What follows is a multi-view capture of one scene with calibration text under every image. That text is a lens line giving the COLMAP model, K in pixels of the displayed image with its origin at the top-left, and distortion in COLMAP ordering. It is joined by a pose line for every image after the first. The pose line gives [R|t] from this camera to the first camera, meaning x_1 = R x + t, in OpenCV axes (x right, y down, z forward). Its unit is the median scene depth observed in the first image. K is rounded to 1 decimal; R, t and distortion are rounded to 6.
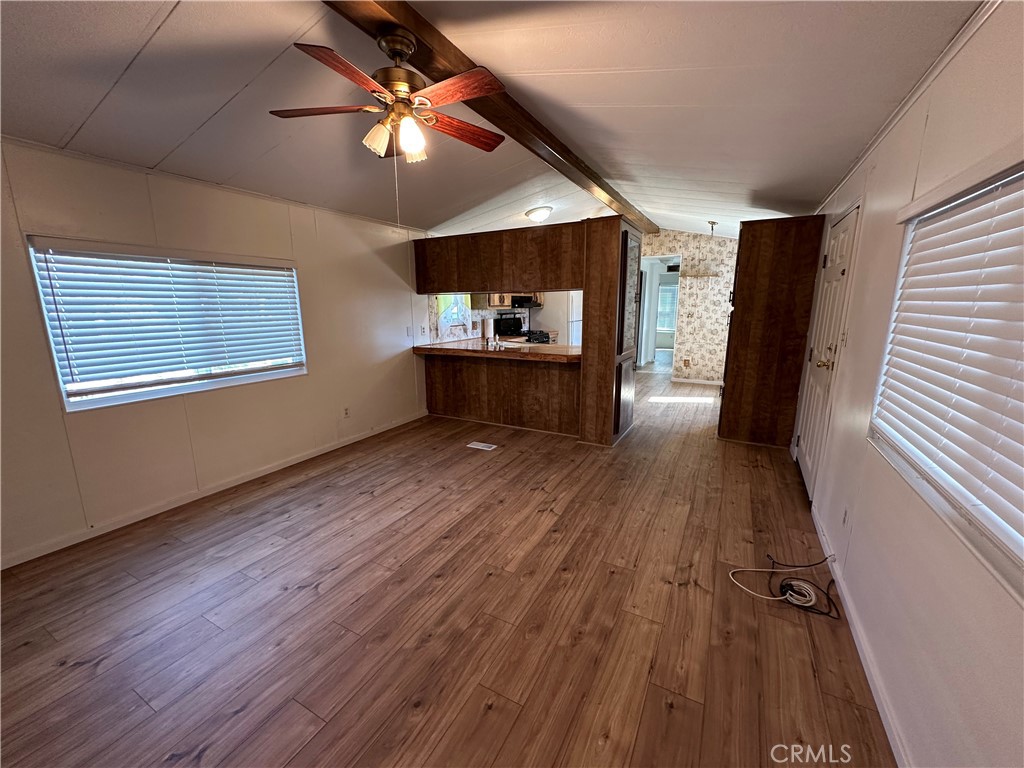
lens RADIAL K [[412.3, 0, 508.6], [0, 412.3, 385.6], [0, 0, 1]] dist [0.000975, -0.000035]
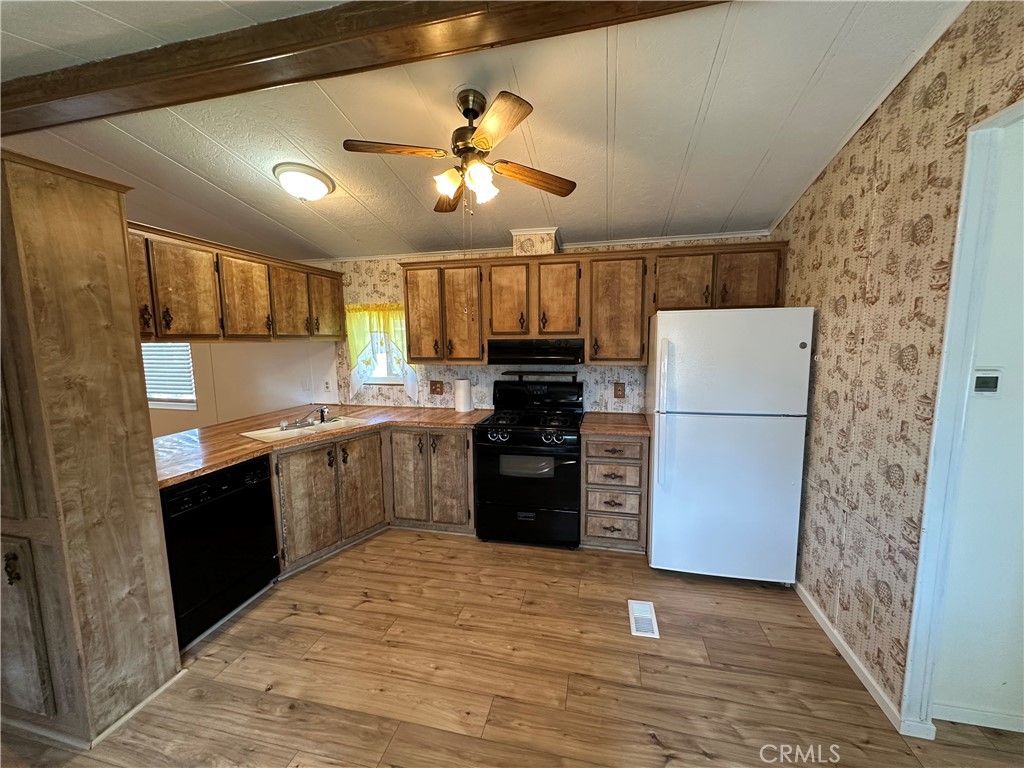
lens RADIAL K [[412.3, 0, 511.0], [0, 412.3, 382.0], [0, 0, 1]] dist [0.000975, -0.000035]
pose [[0.263543, 0.091764, -0.960273, 0.525859], [-0.187925, 0.981277, 0.042196, -0.199342], [0.946166, 0.169339, 0.275853, 0.930221]]
